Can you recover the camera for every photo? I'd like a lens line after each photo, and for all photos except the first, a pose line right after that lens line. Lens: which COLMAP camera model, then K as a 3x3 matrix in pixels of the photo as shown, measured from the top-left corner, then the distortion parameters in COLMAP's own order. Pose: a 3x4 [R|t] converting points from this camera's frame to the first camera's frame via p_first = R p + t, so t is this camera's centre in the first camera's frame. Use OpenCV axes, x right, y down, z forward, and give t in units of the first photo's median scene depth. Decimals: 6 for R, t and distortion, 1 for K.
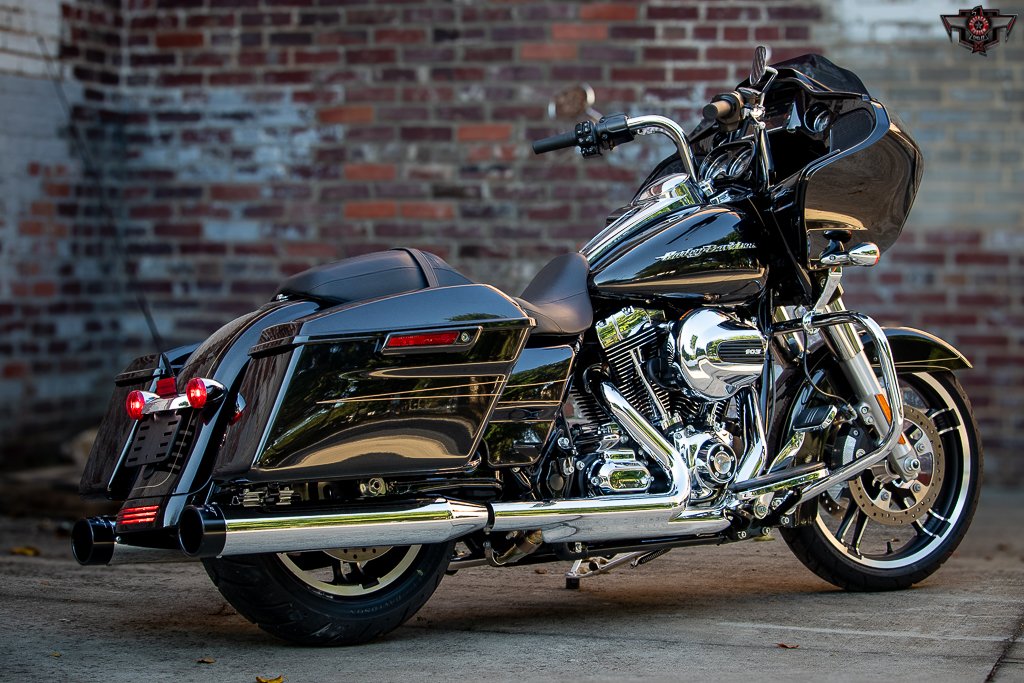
lens RADIAL K [[2609.7, 0, 512.0], [0, 2609.7, 341.5], [0, 0, 1]] dist [-0.421041, 0.139056]
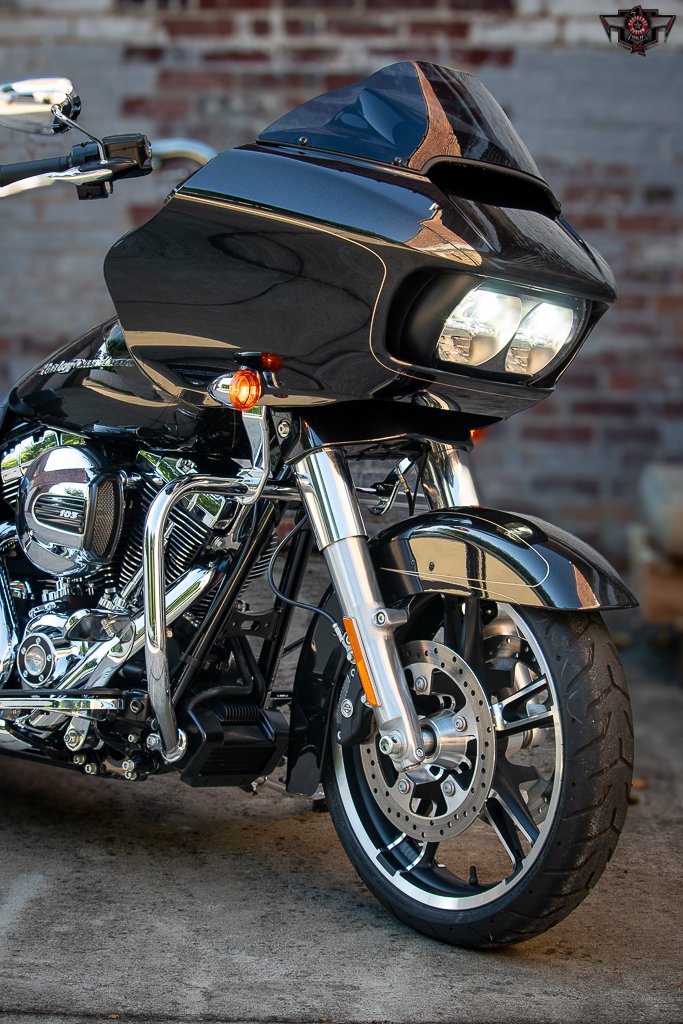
lens RADIAL K [[2707.5, 0, 341.5], [0, 2707.5, 512.0], [0, 0, 1]] dist [-0.415034, -0.306483]
pose [[0.207850, 0.132012, -0.969212, 0.506020], [-0.040014, 0.991169, 0.126422, -0.057037], [0.977342, 0.012505, 0.211297, 0.571410]]
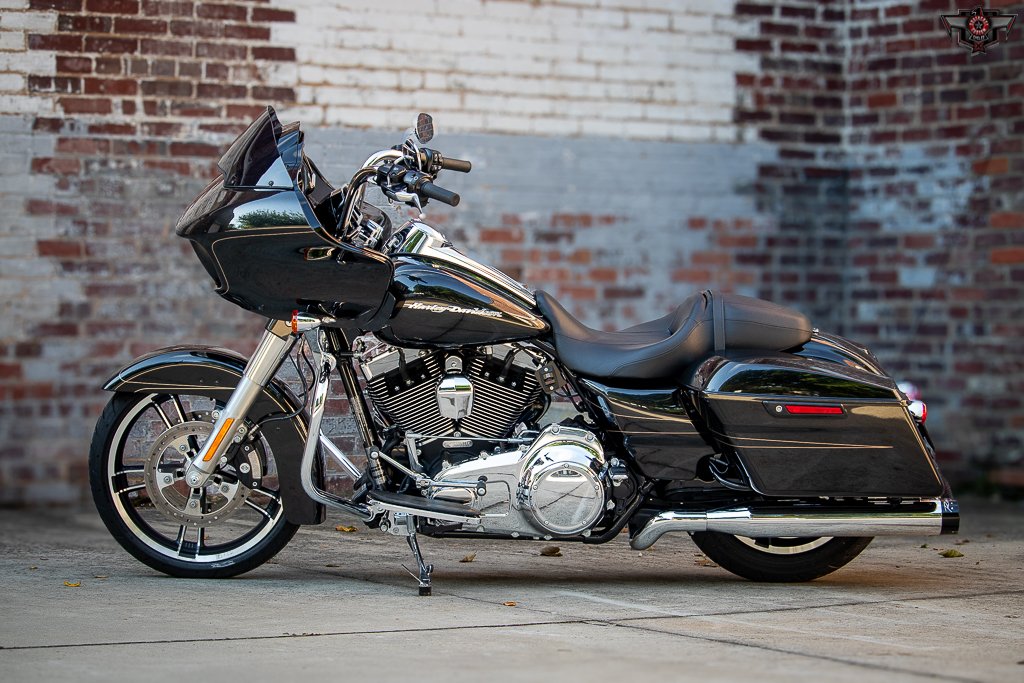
lens RADIAL K [[3124.4, 0, 512.0], [0, 3124.4, 341.5], [0, 0, 1]] dist [-0.247061, -1.658777]
pose [[0.740665, 0.000044, -0.671874, 0.649062], [-0.018209, 0.999634, -0.020008, 0.013017], [0.671627, 0.027054, 0.740395, -0.064338]]
